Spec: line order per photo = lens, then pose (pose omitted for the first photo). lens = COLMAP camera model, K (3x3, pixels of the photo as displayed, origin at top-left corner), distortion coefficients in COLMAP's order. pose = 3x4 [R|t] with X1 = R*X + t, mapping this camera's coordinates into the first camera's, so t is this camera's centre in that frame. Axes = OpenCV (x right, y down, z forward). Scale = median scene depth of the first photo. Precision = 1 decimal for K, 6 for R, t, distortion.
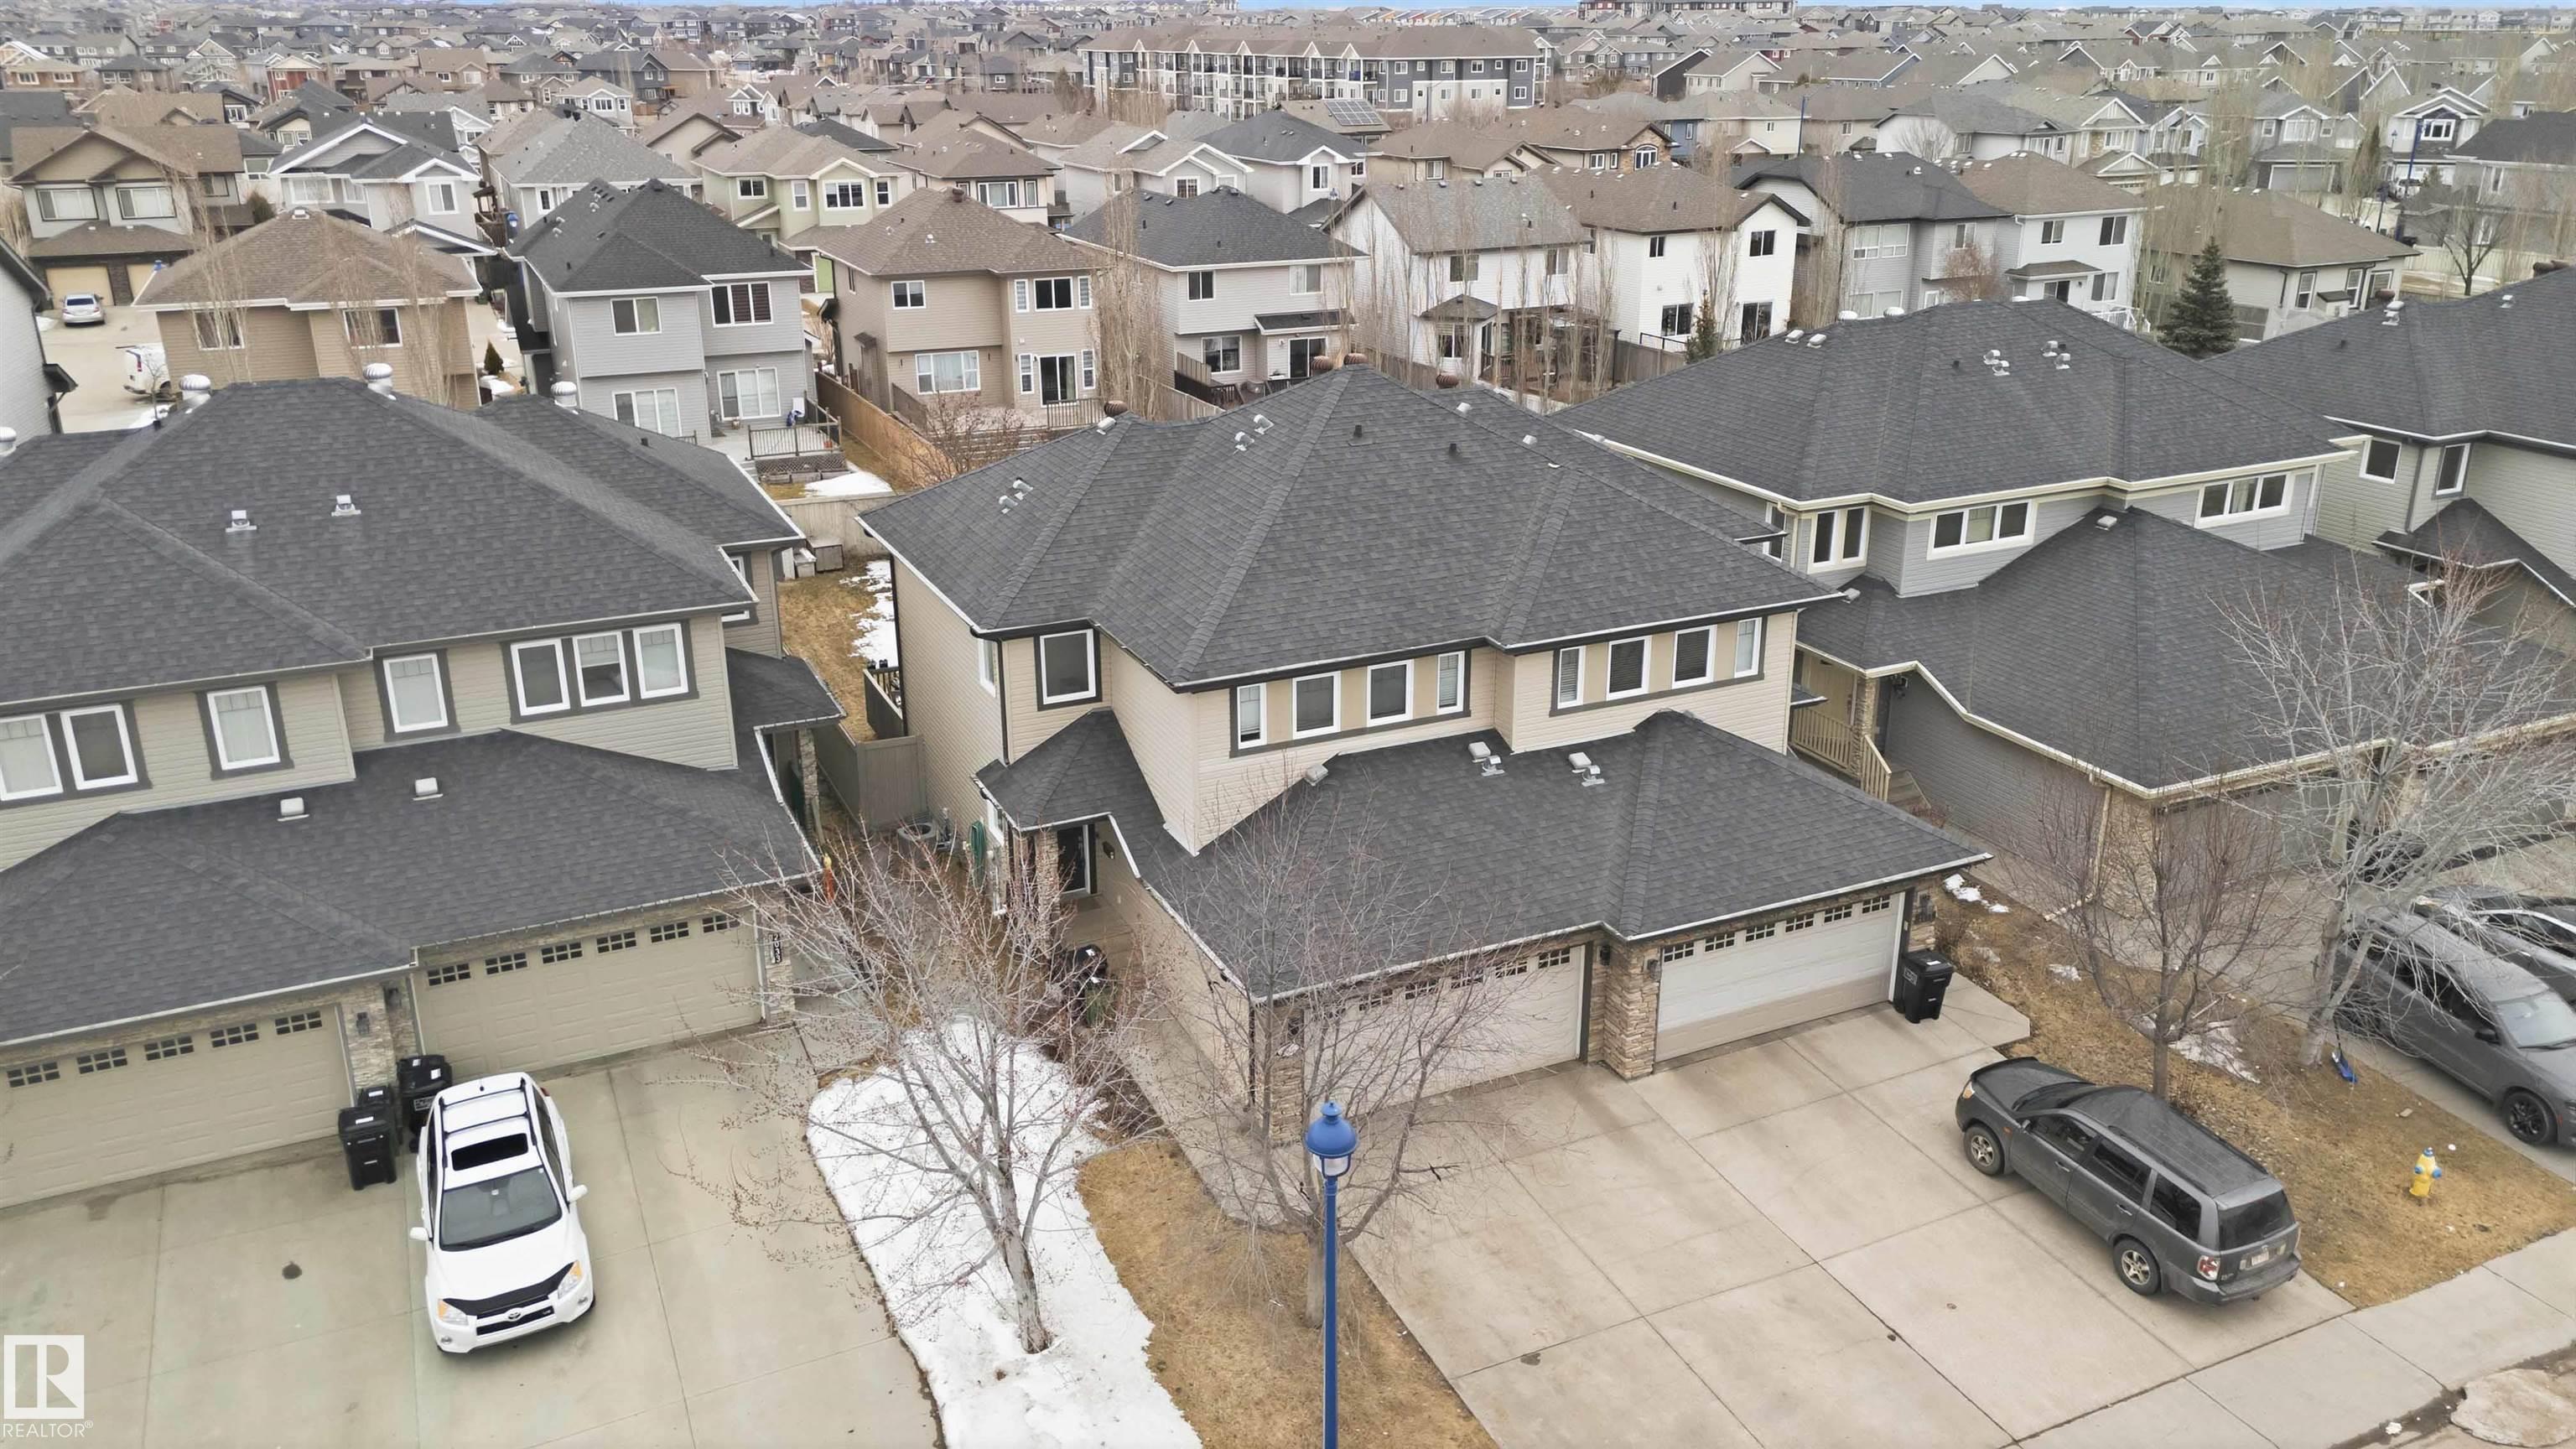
lens RADIAL K [[1876.6, 0, 1313.2], [0, 1876.6, 711.3], [0, 0, 1]] dist [0.083849, -0.076539]
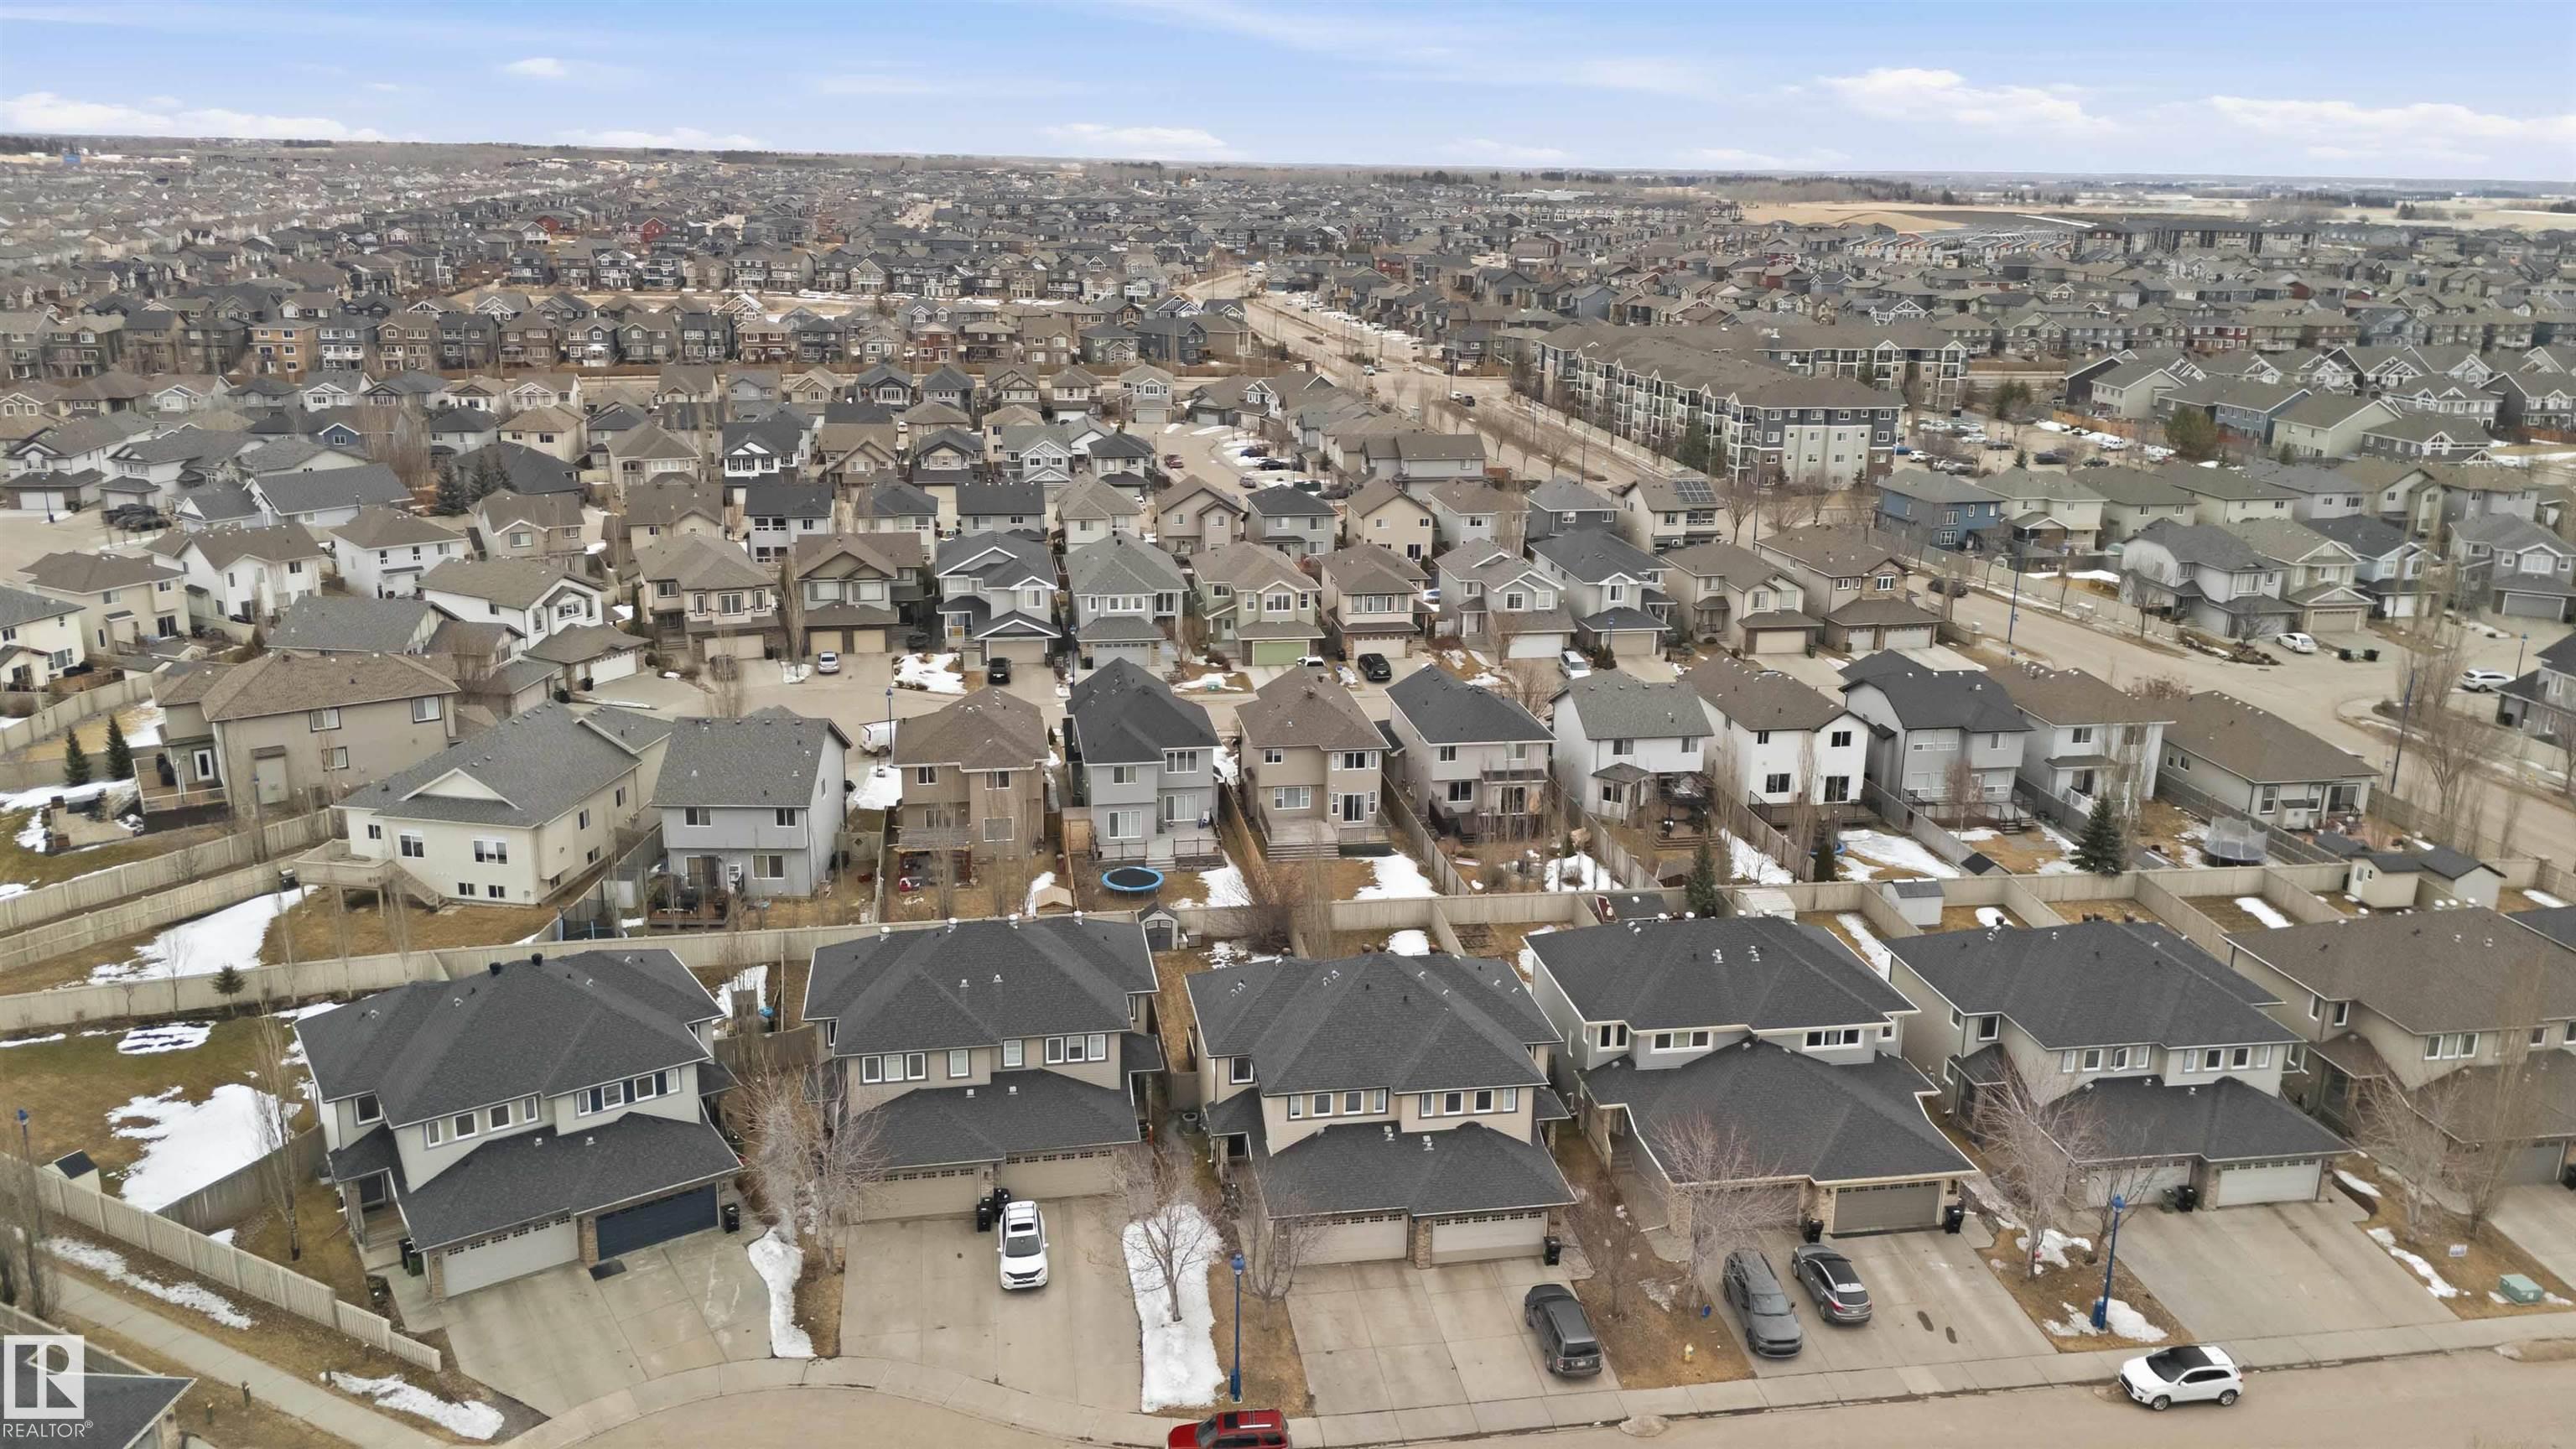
lens RADIAL K [[1896.6, 0, 1294.5], [0, 1896.6, 677.8], [0, 0, 1]] dist [0.088612, -0.080428]
pose [[0.961631, 0.087153, -0.260135, 0.258824], [-0.109348, 0.991387, -0.072078, -0.170629], [0.251613, 0.097757, 0.962878, -0.702305]]
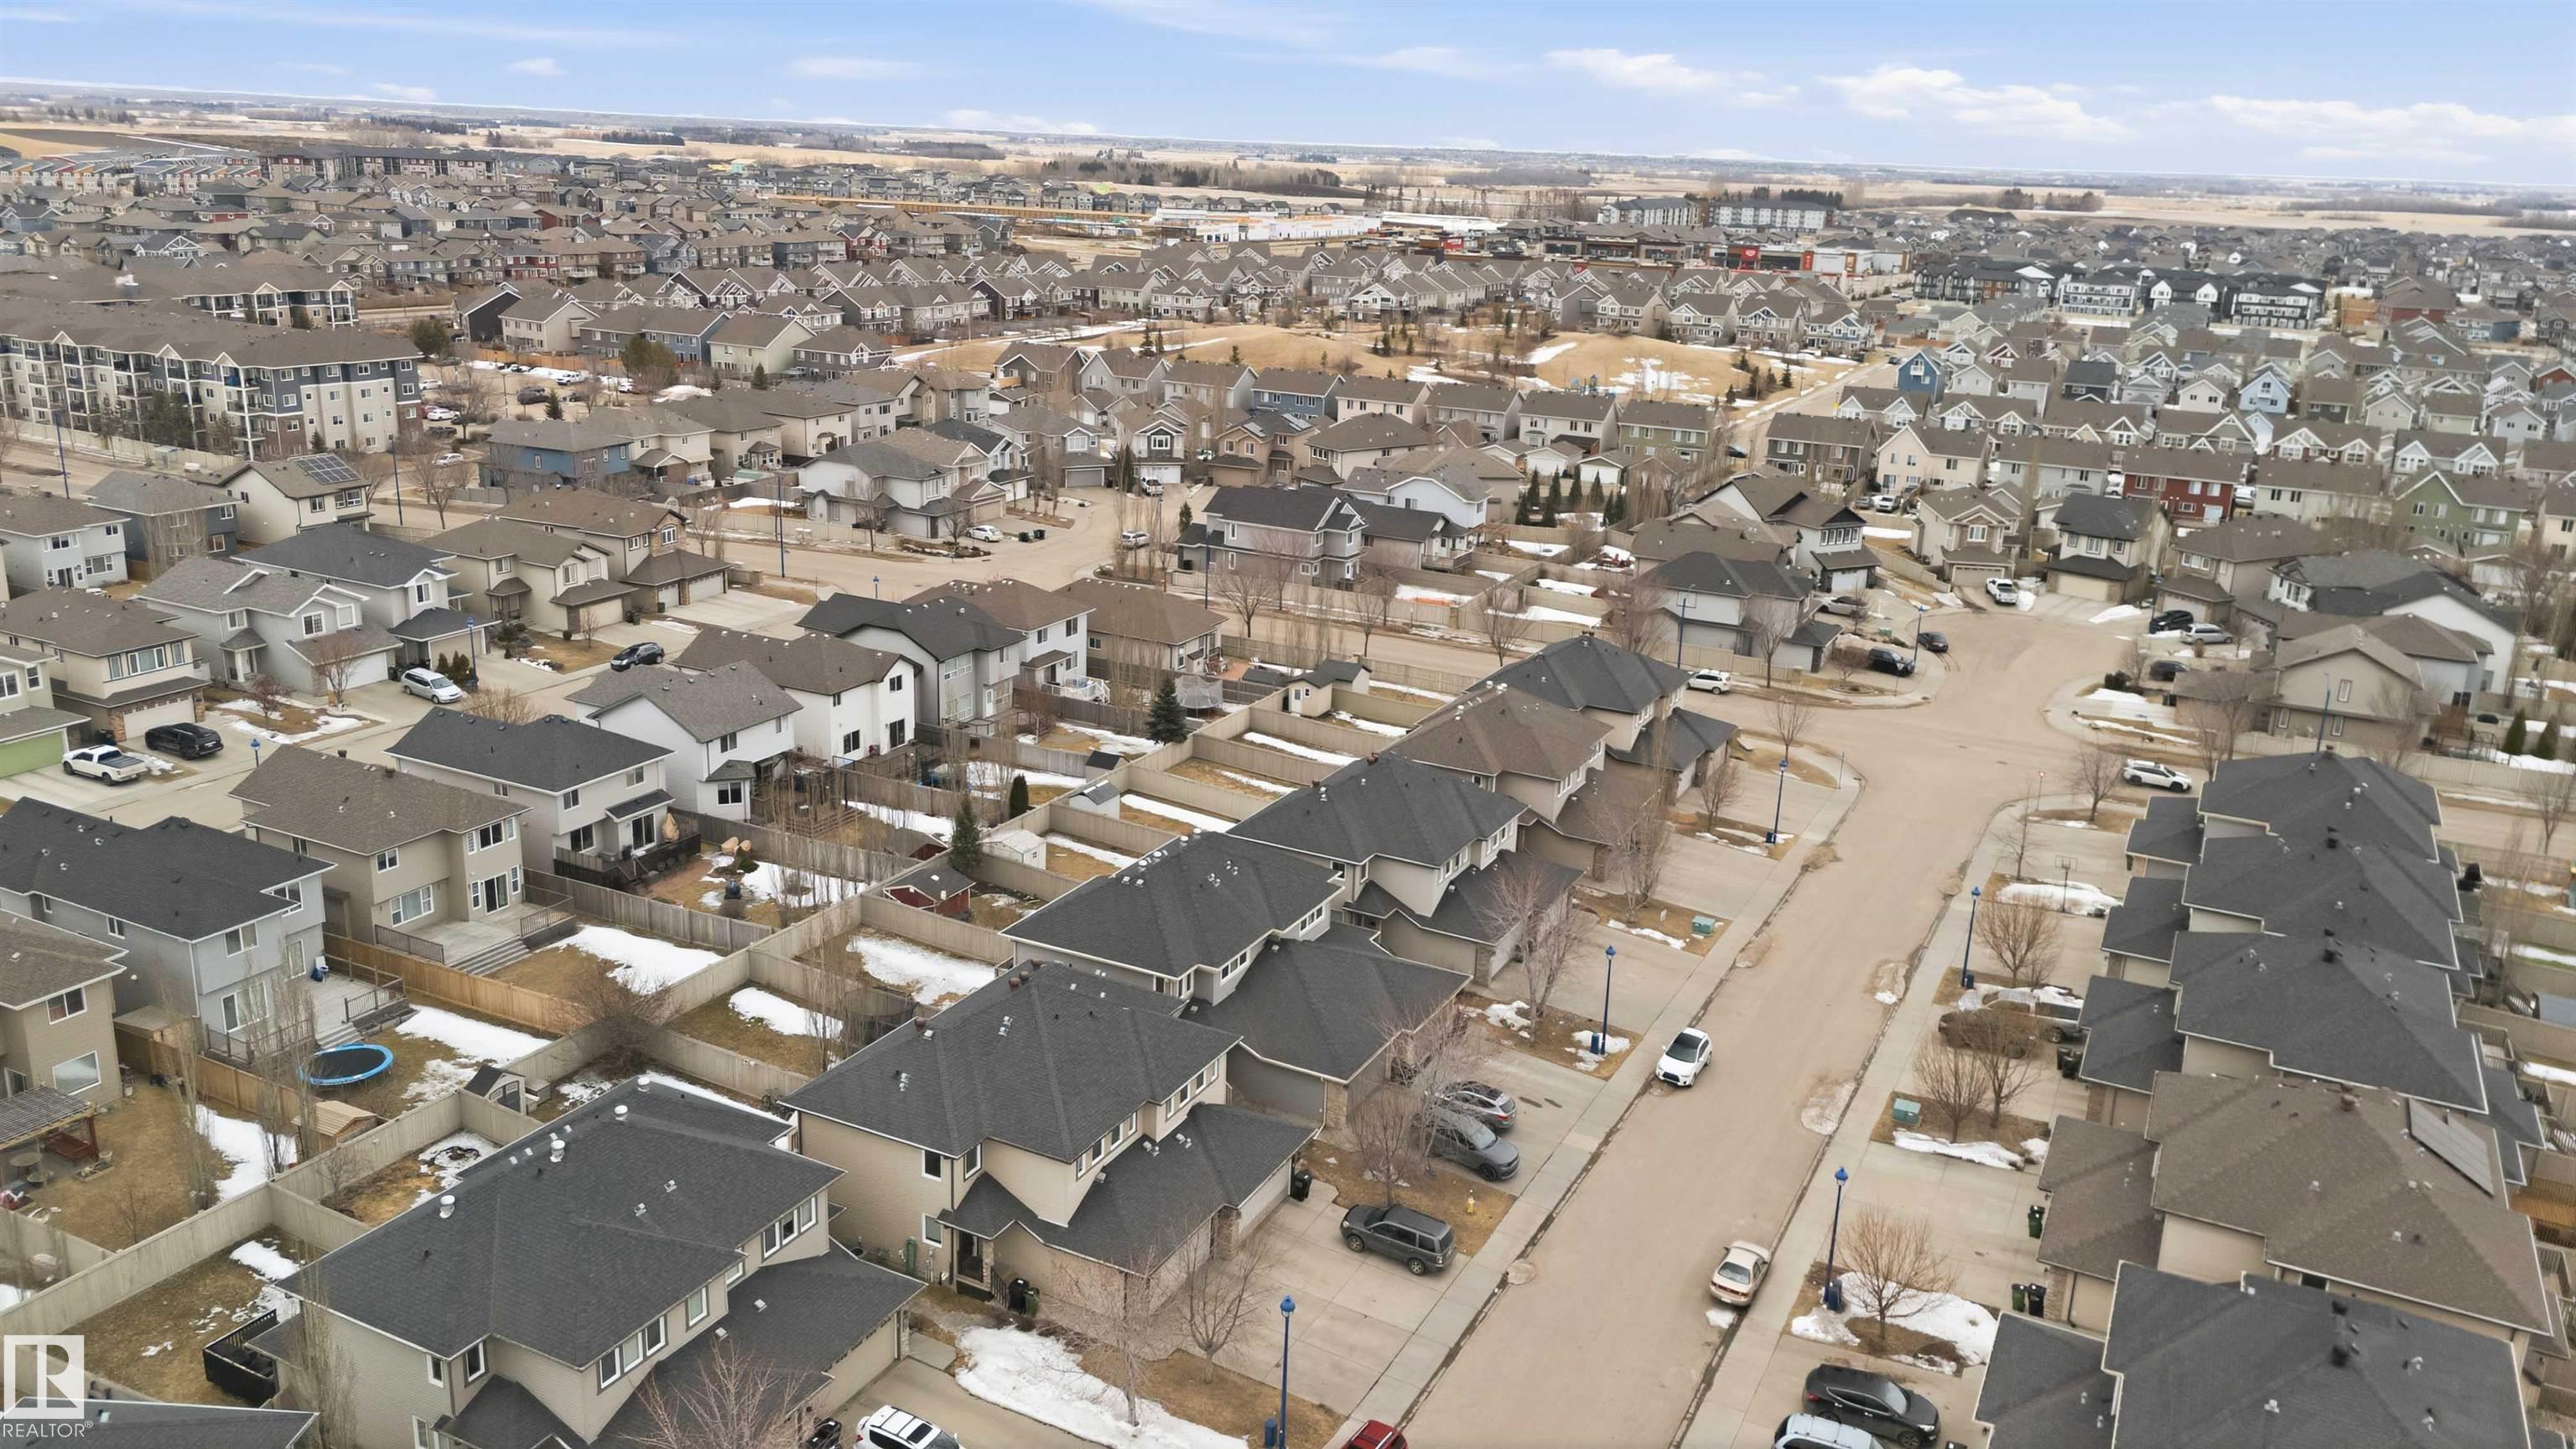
lens RADIAL K [[1896.6, 0, 1294.5], [0, 1896.6, 677.8], [0, 0, 1]] dist [0.088612, -0.080428]
pose [[0.797904, -0.138279, 0.586710, -0.494868], [0.173656, 0.984798, -0.004064, -0.234264], [-0.577229, 0.105128, 0.809787, -0.516718]]
